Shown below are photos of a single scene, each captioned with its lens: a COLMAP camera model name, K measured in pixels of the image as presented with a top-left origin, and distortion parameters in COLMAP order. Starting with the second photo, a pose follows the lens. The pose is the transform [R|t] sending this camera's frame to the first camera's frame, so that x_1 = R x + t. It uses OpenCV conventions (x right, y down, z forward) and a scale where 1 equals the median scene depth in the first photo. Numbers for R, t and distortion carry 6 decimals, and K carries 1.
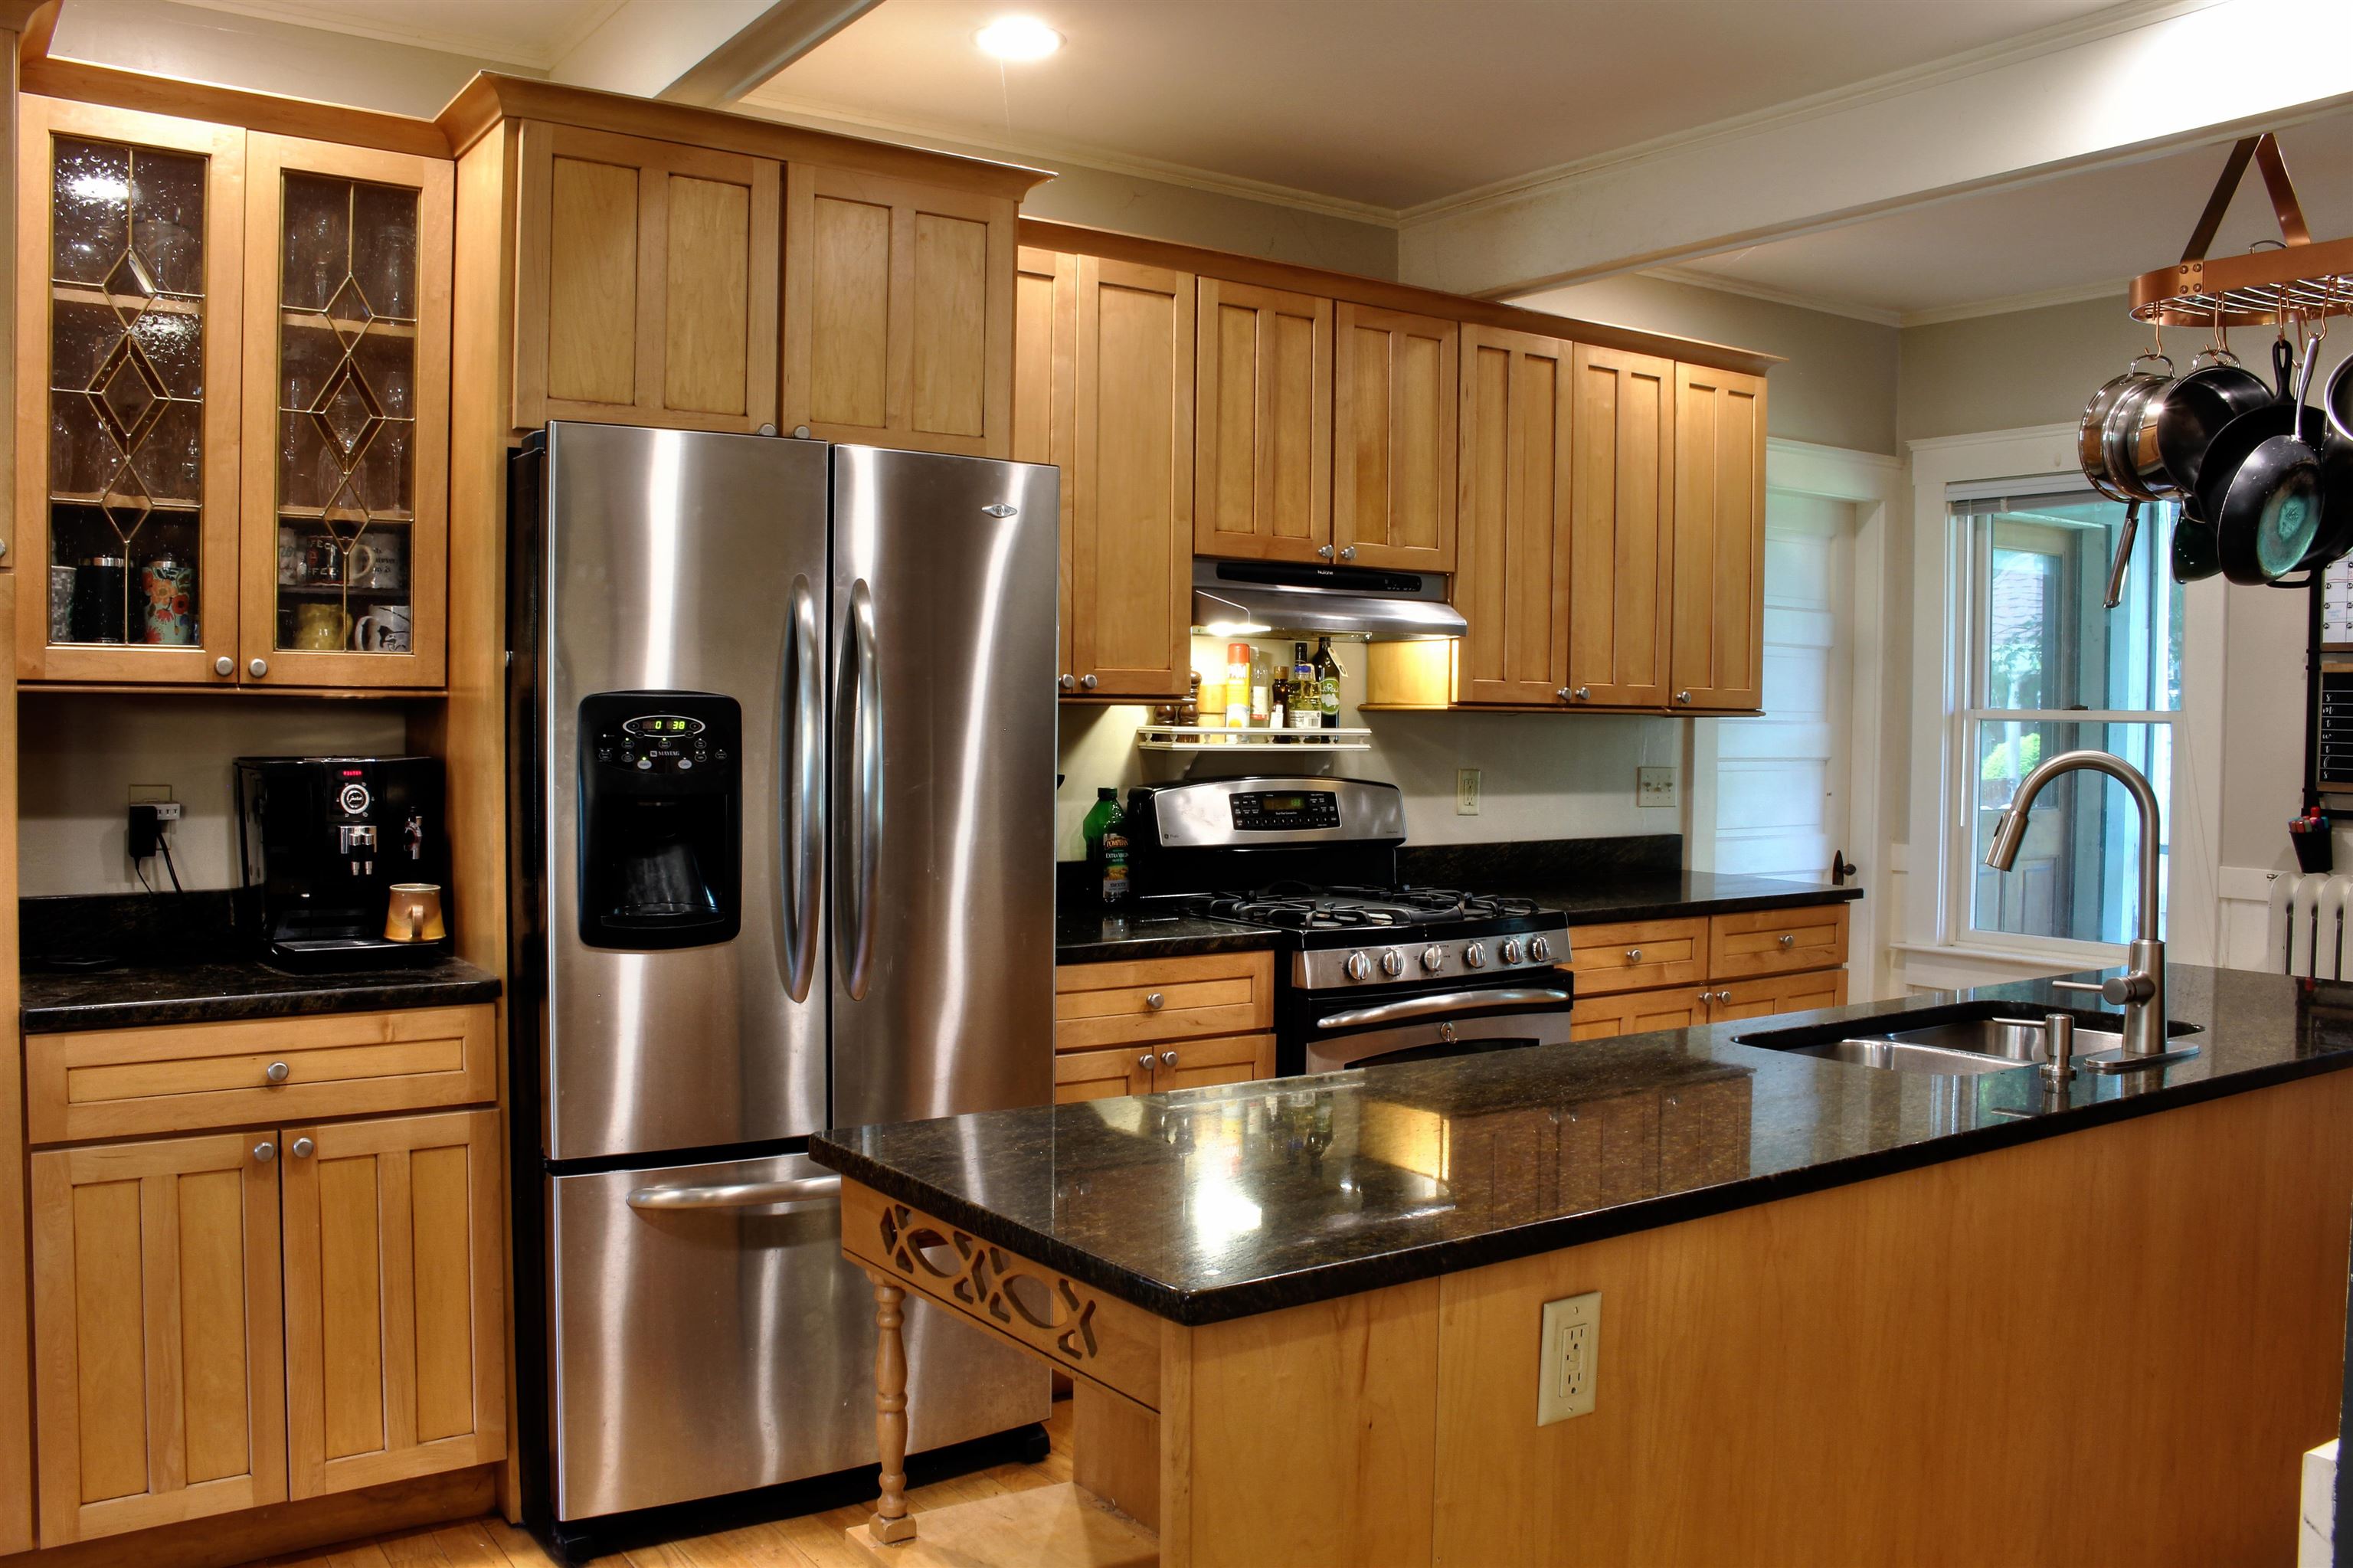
lens RADIAL K [[1941.3, 0, 1176.5], [0, 1941.3, 784.0], [0, 0, 1]] dist [-0.107308, 0.009932]
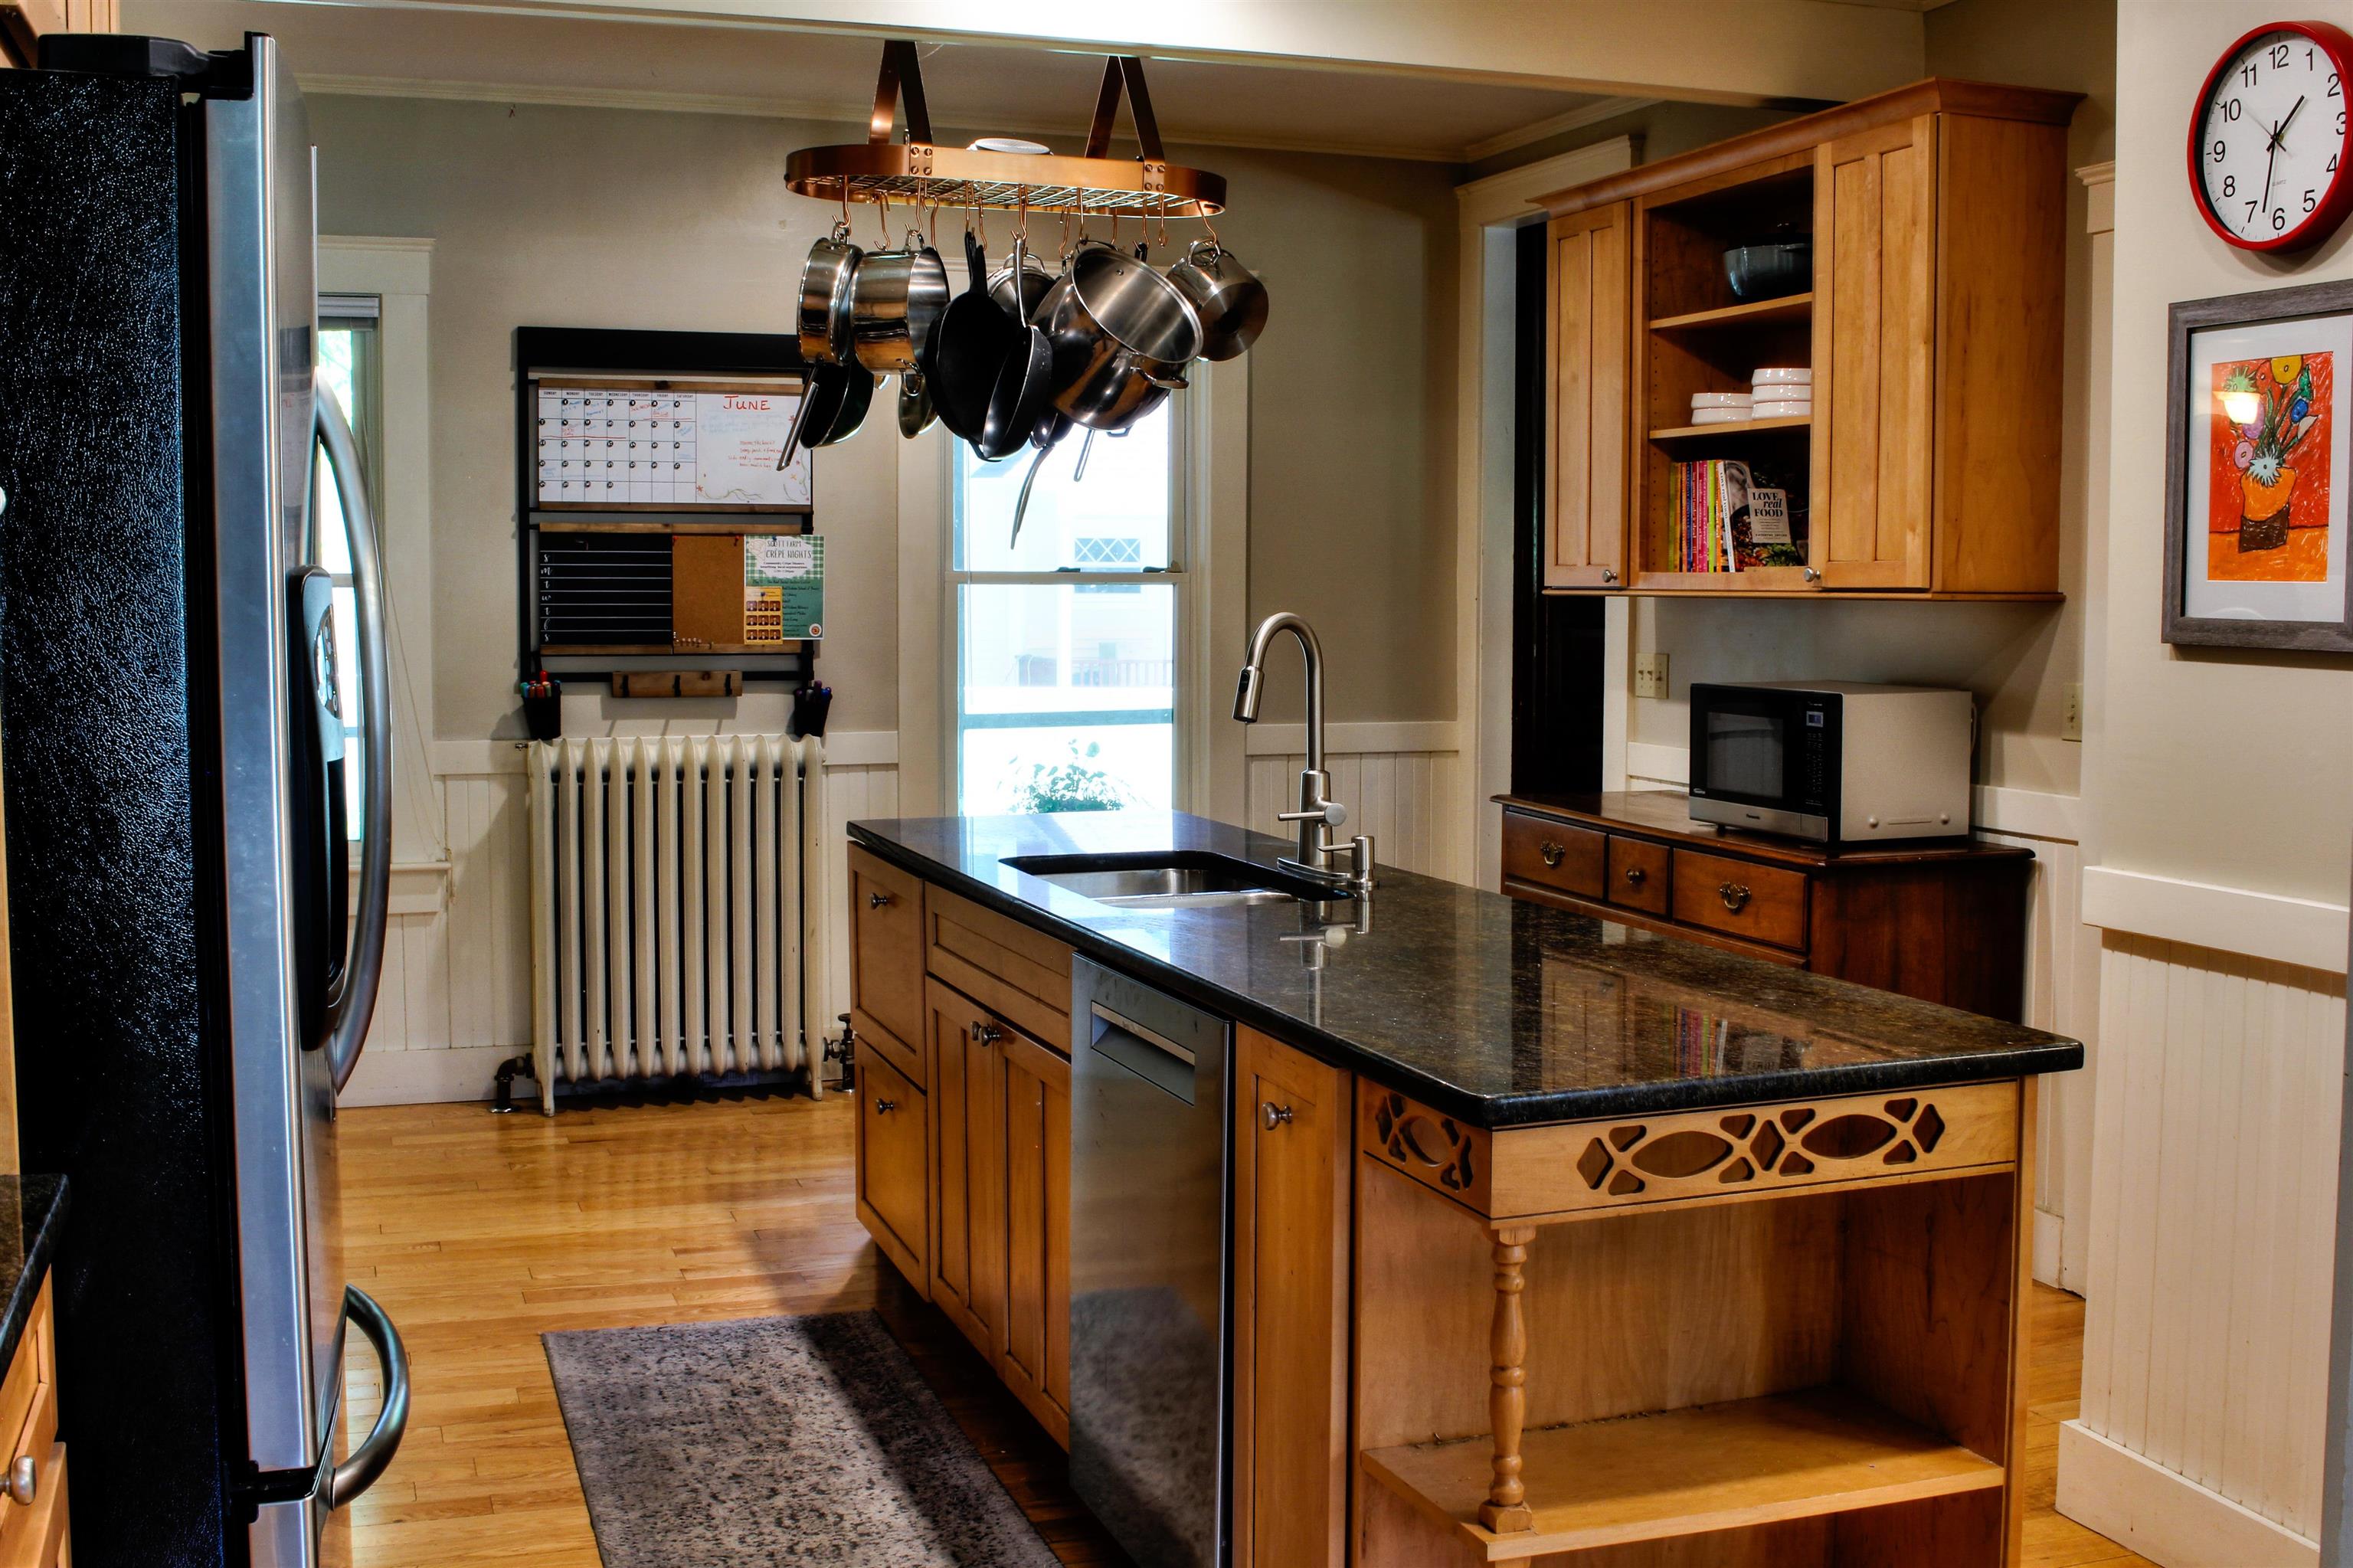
lens RADIAL K [[2460.0, 0, 1176.5], [0, 2460.0, 784.0], [0, 0, 1]] dist [-0.106578, 0.000912]
pose [[0.266959, -0.088719, 0.959616, -0.562598], [0.037150, 0.995961, 0.081744, -0.022376], [-0.962992, 0.013828, 0.269176, 0.370196]]
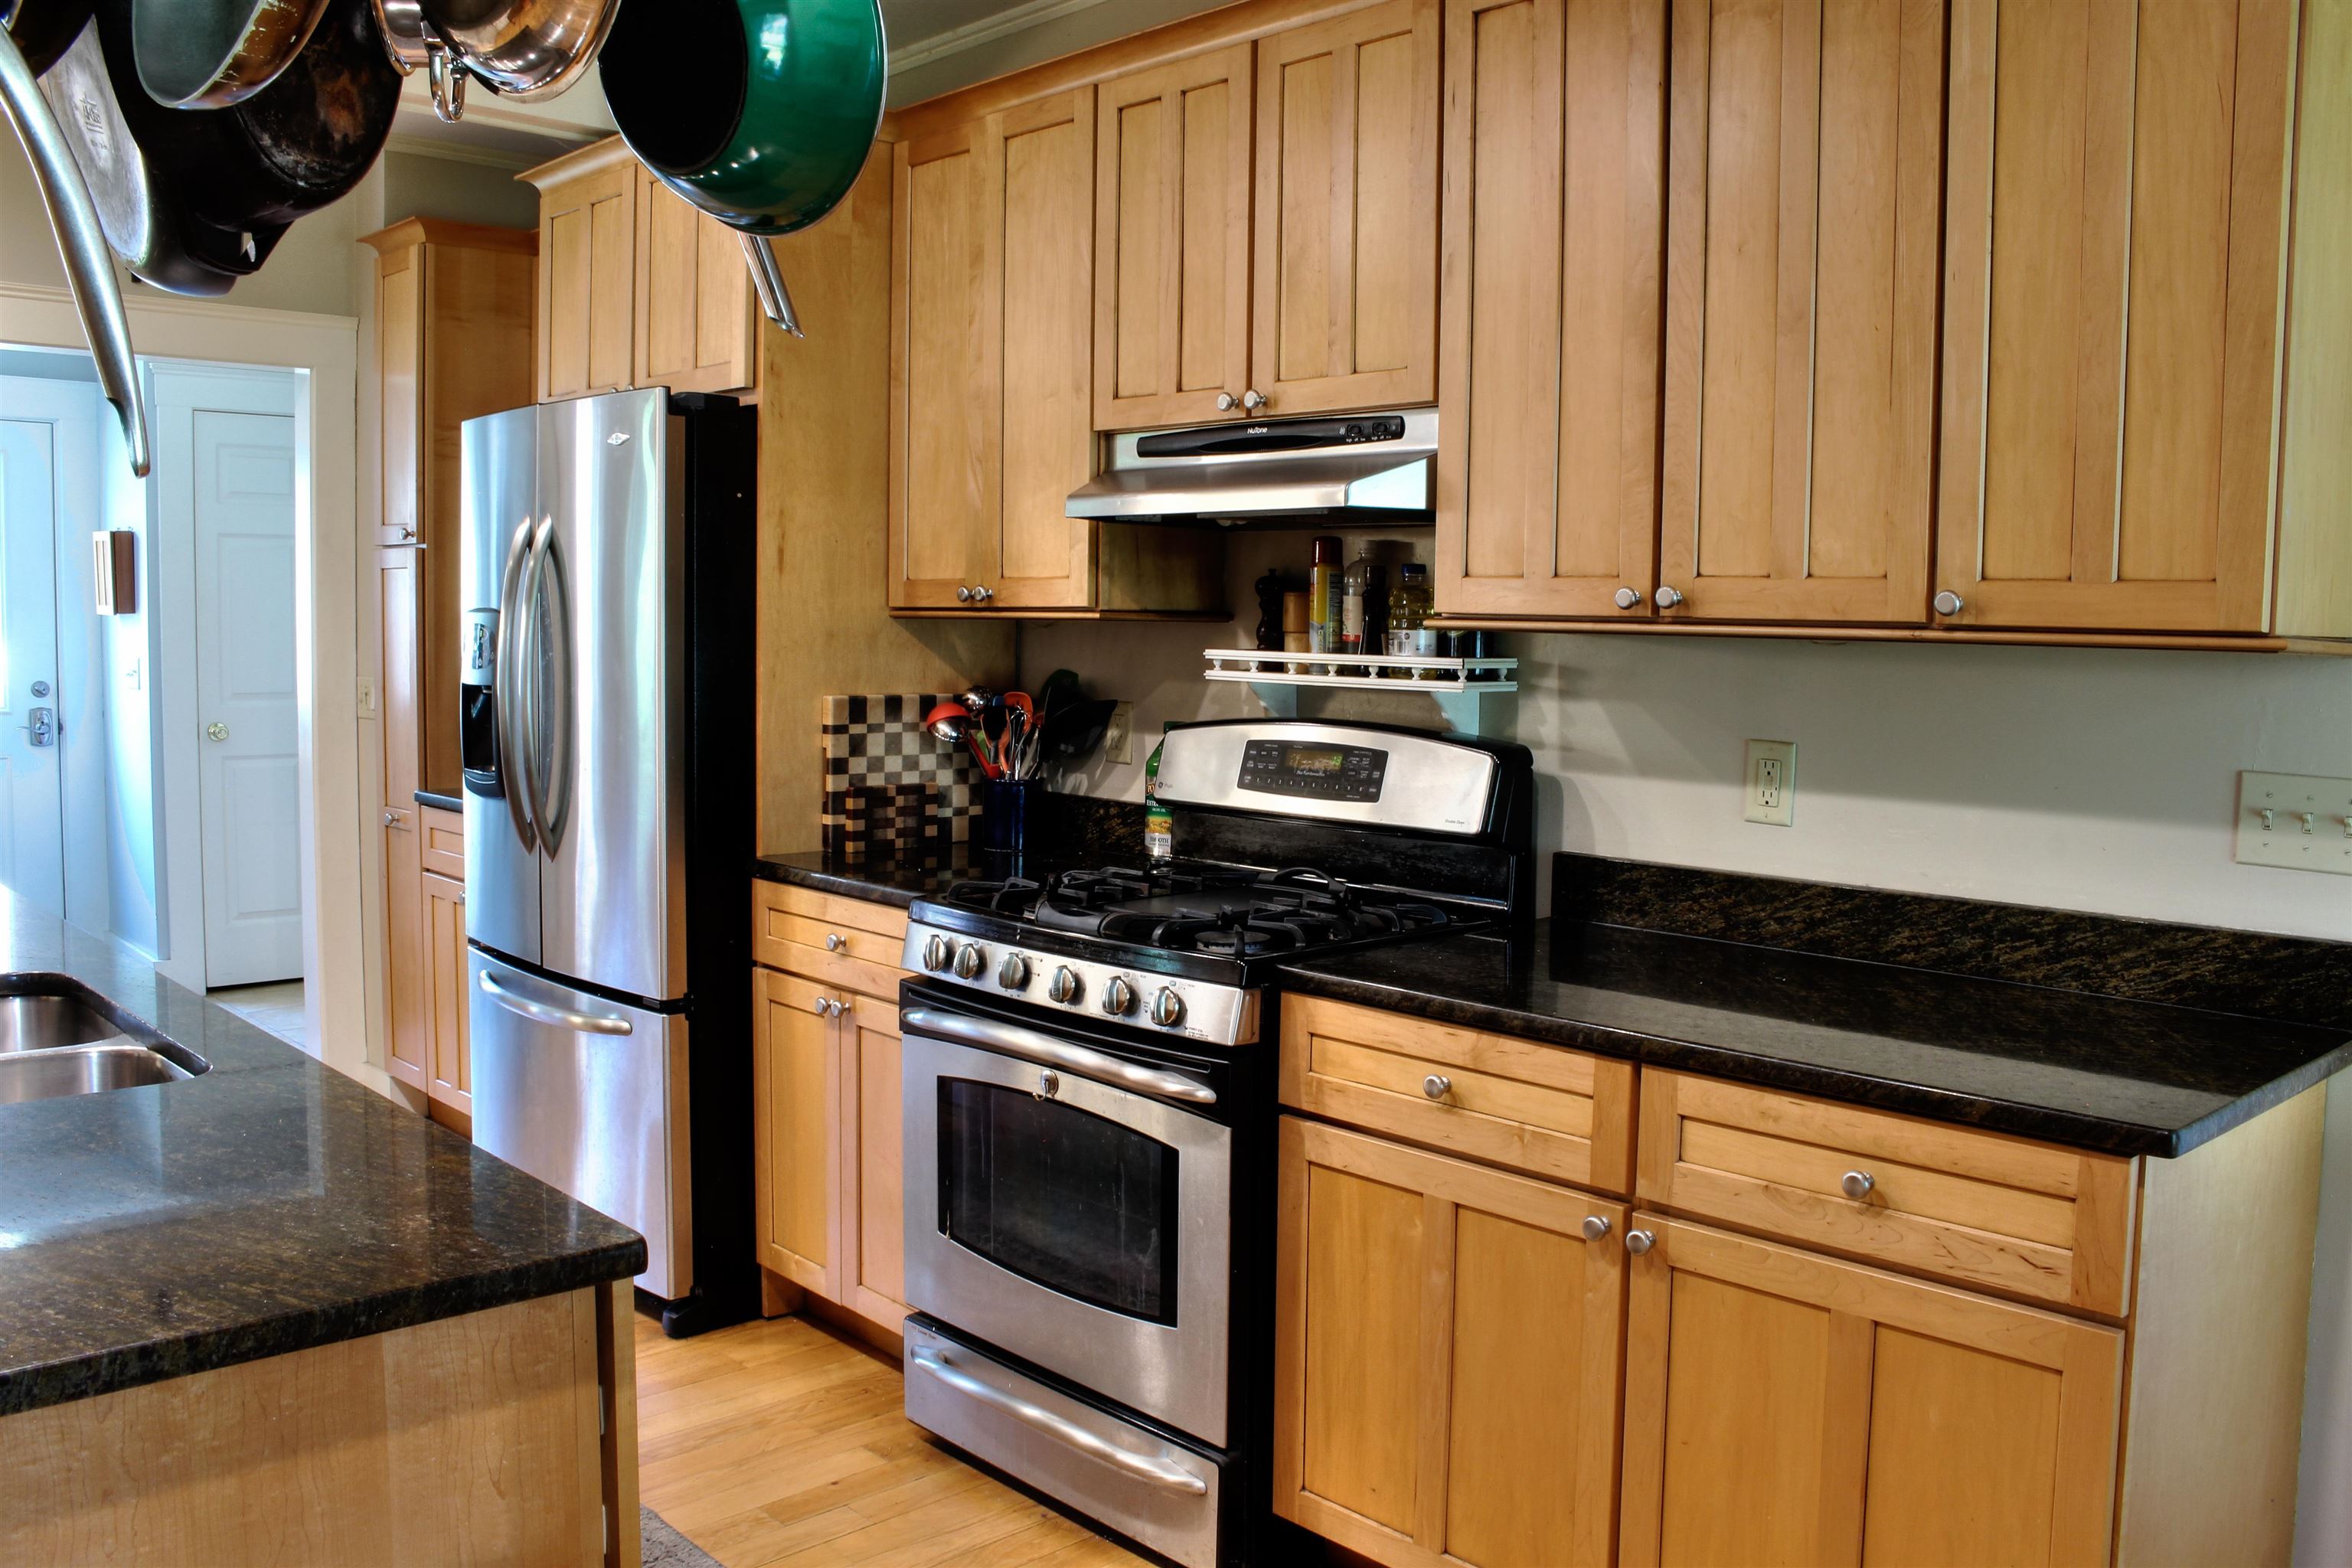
lens RADIAL K [[1940.4, 0, 1176.0], [0, 1940.4, 784.0], [0, 0, 1]] dist [-0.107308, 0.009932]
pose [[0.132242, 0.074232, -0.988434, 0.732104], [-0.049644, 0.996436, 0.068191, -0.026455], [0.989974, 0.040052, 0.135456, 0.832675]]
